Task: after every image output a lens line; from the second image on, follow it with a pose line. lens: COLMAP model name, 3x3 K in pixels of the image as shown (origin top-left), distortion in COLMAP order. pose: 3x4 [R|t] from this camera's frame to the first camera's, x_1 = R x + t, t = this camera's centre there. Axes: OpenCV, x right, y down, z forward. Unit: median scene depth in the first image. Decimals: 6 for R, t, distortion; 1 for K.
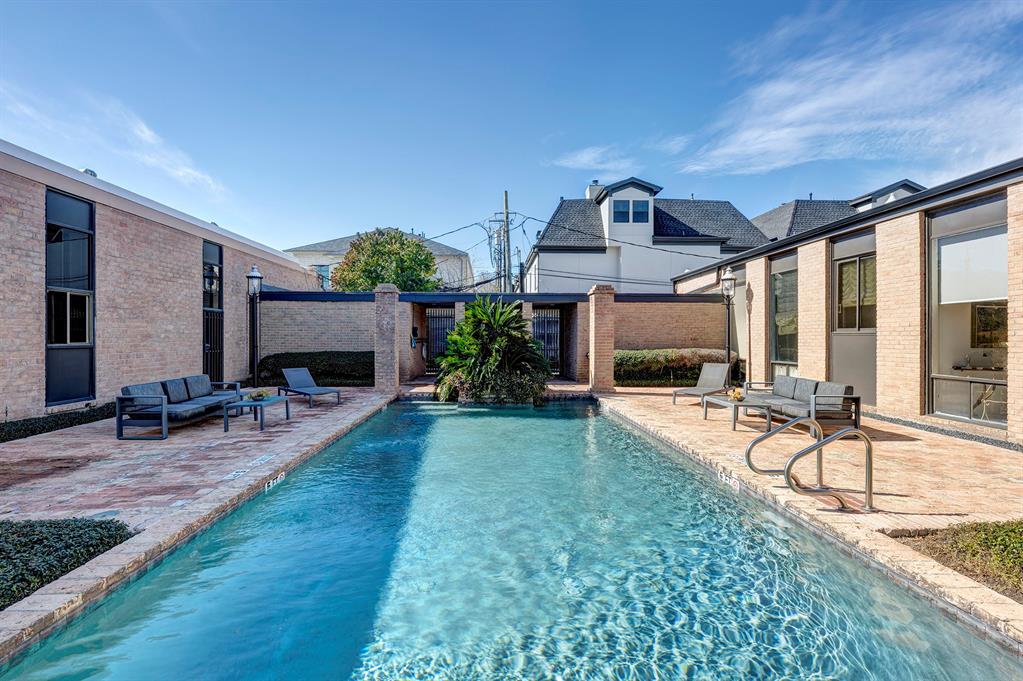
lens RADIAL K [[484.7, 0, 507.8], [0, 484.7, 339.3], [0, 0, 1]] dist [0.001823, 0.000122]
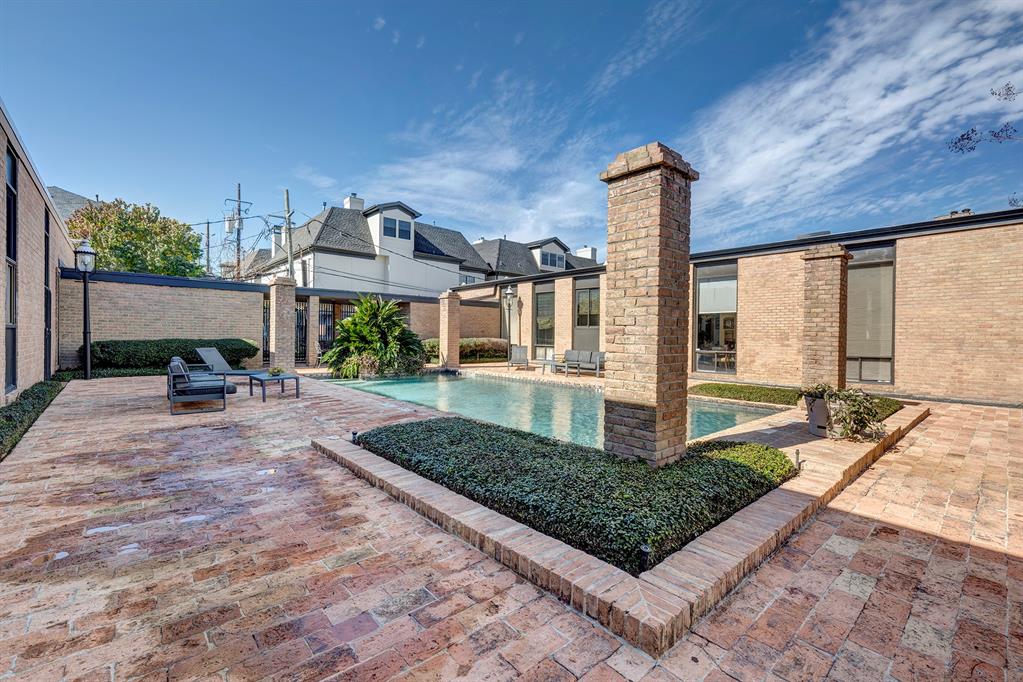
lens RADIAL K [[453.4, 0, 516.9], [0, 453.4, 335.4], [0, 0, 1]] dist [0.005635, -0.001078]
pose [[0.757764, 0.009047, 0.652466, -0.431396], [-0.007813, 0.999958, -0.004791, 0.016627], [-0.652482, -0.001467, 0.757803, -0.115015]]
